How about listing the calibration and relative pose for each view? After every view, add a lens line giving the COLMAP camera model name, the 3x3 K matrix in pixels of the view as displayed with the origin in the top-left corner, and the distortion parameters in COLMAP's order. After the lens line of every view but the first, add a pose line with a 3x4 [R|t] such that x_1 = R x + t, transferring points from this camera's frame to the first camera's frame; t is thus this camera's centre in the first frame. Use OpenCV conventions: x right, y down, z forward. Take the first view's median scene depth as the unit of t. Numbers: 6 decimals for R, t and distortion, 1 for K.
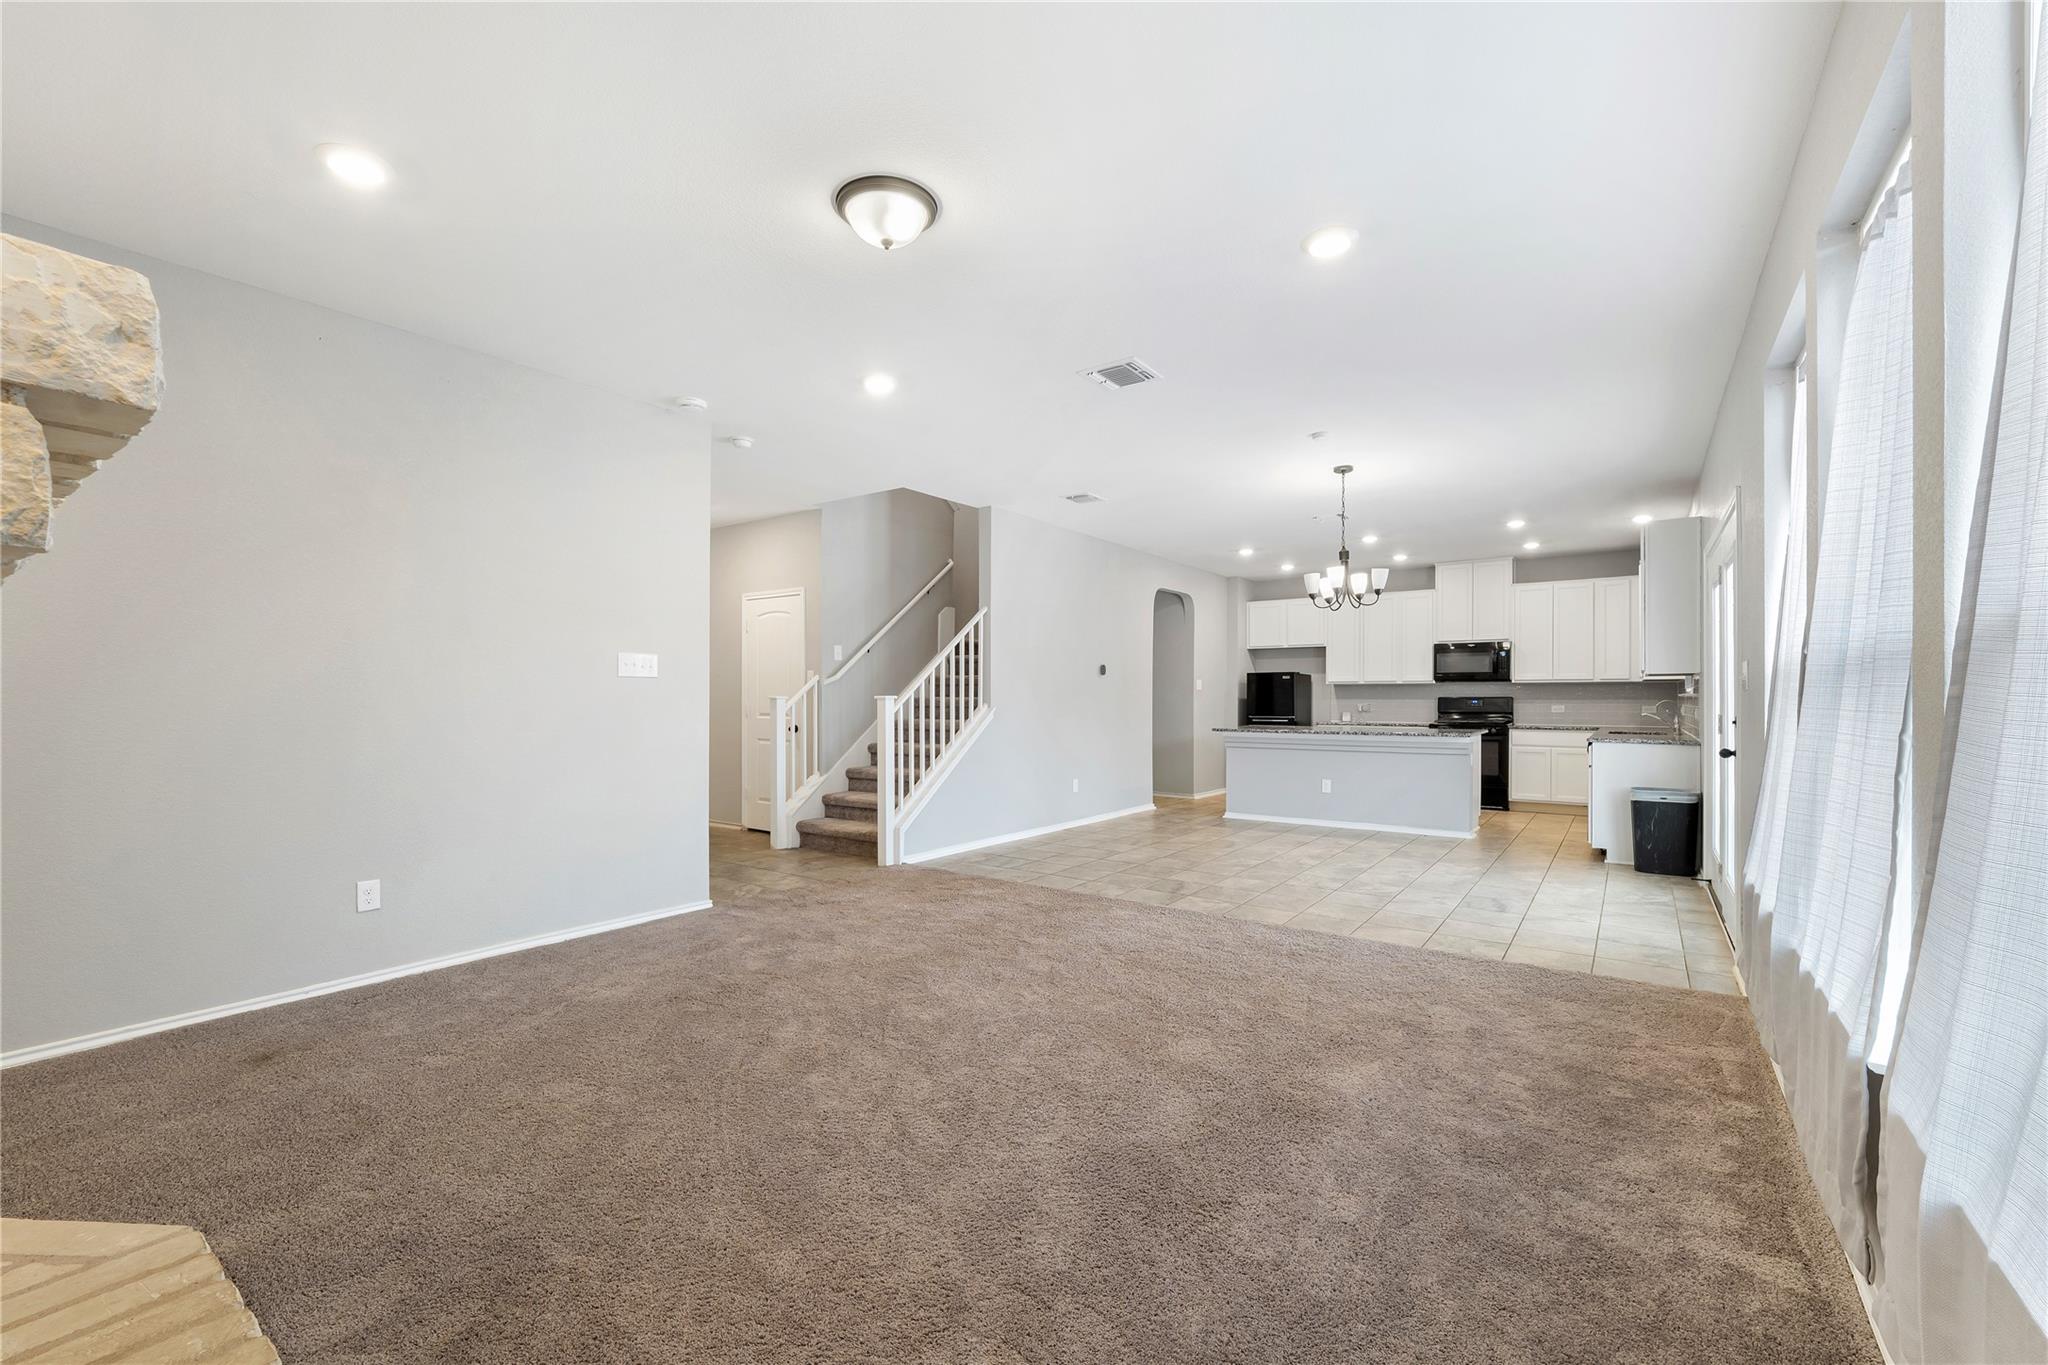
lens RADIAL K [[794.2, 0, 1024.7], [0, 794.2, 705.2], [0, 0, 1]] dist [-0.030800, 0.000004]
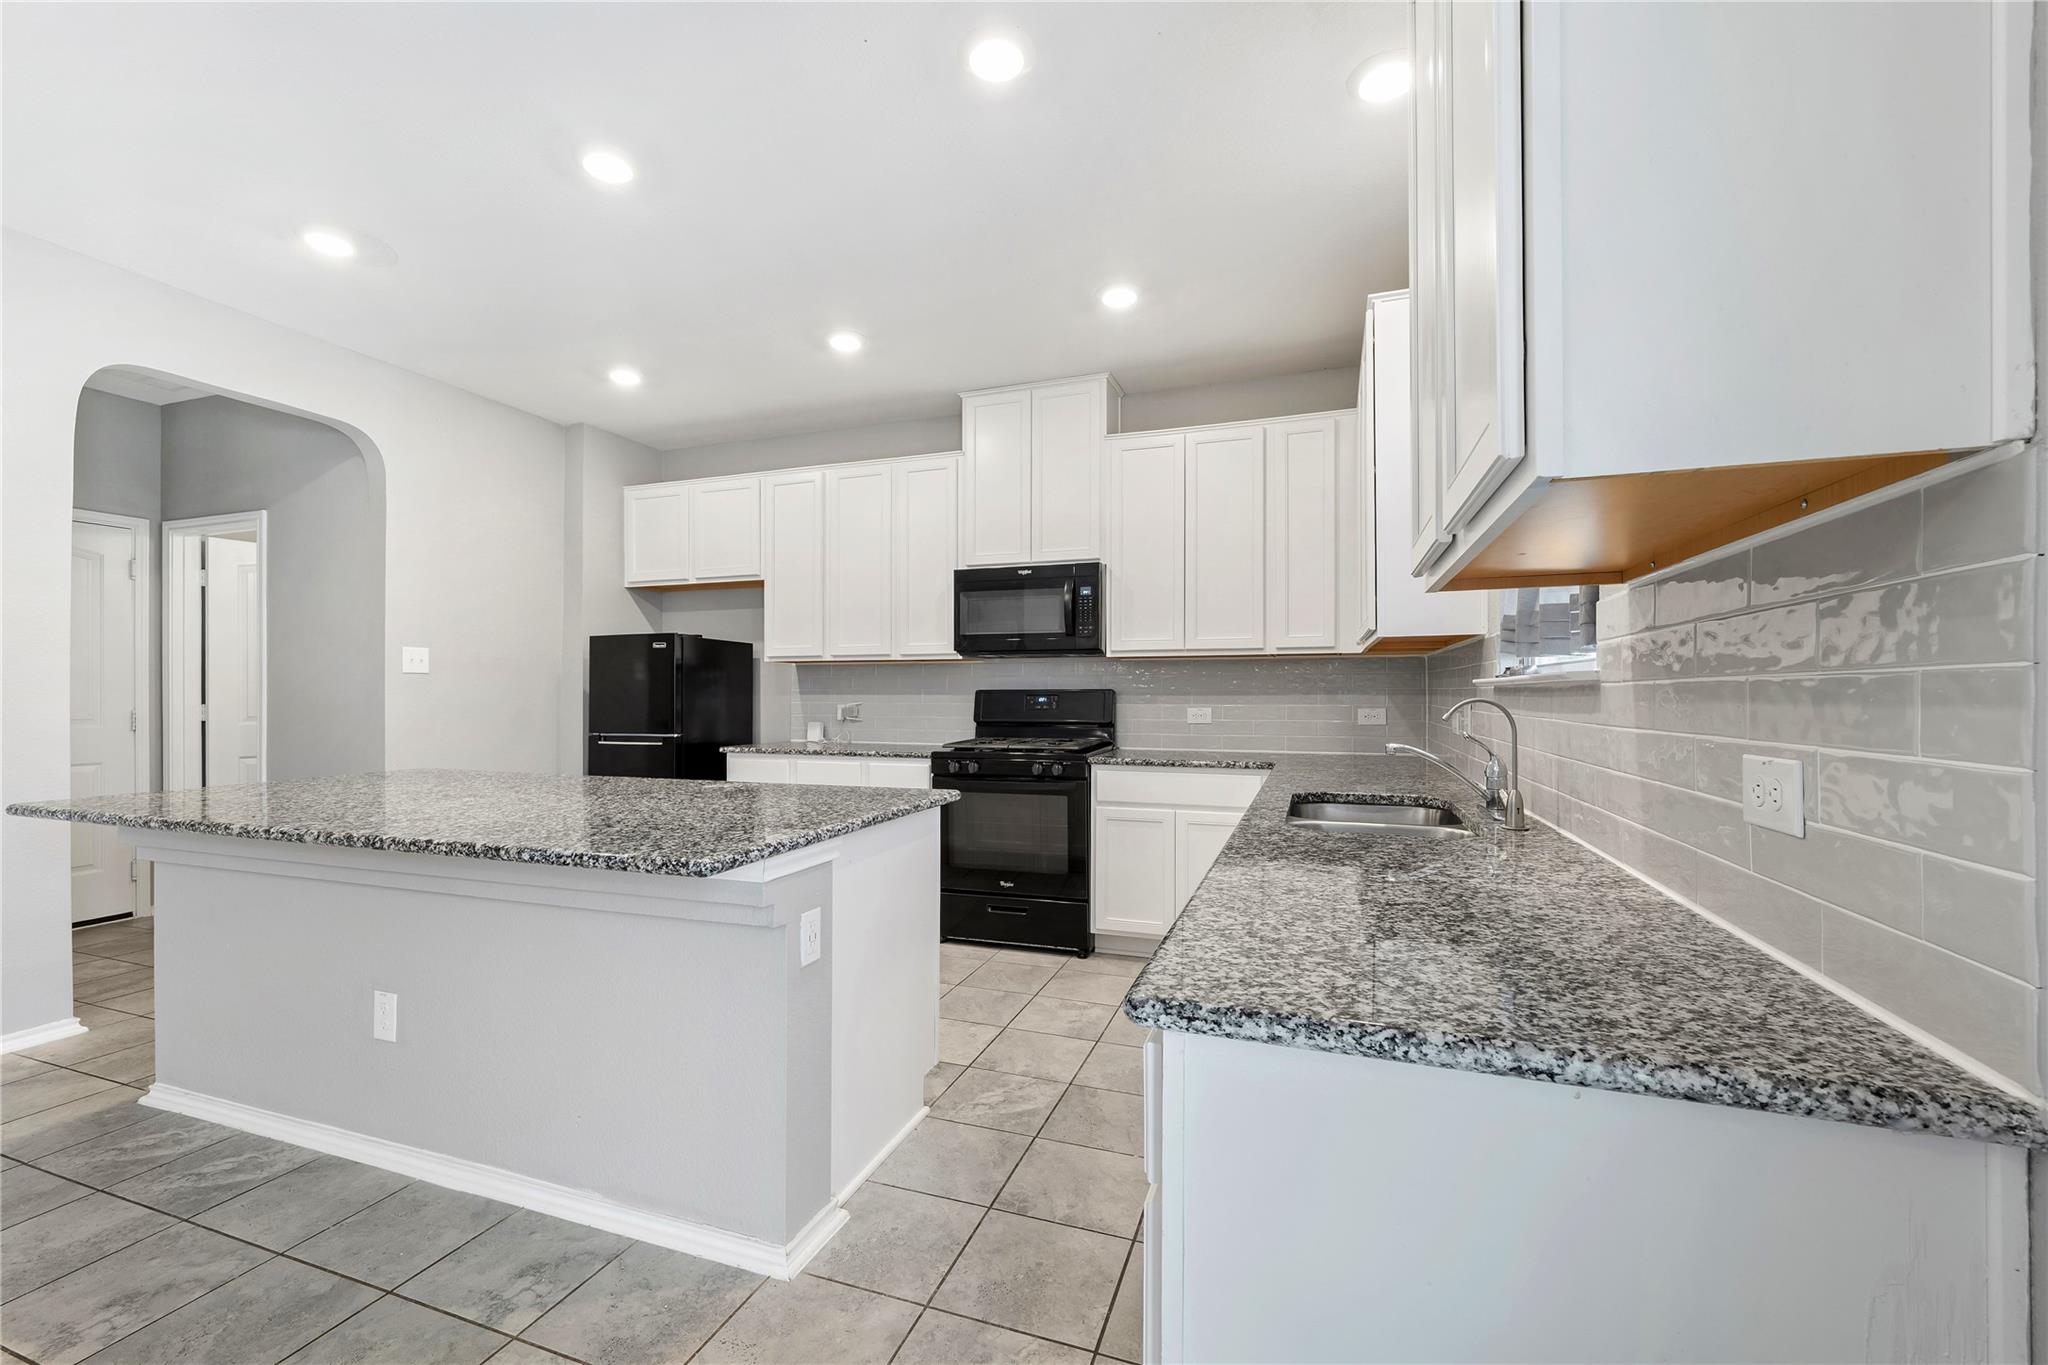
lens RADIAL K [[862.1, 0, 1017.0], [0, 862.1, 689.4], [0, 0, 1]] dist [-0.000775, -0.000171]
pose [[0.958362, -0.005432, 0.285503, 0.412562], [0.006228, 0.999979, -0.001881, -0.009248], [-0.285487, 0.003581, 0.958376, 0.520400]]
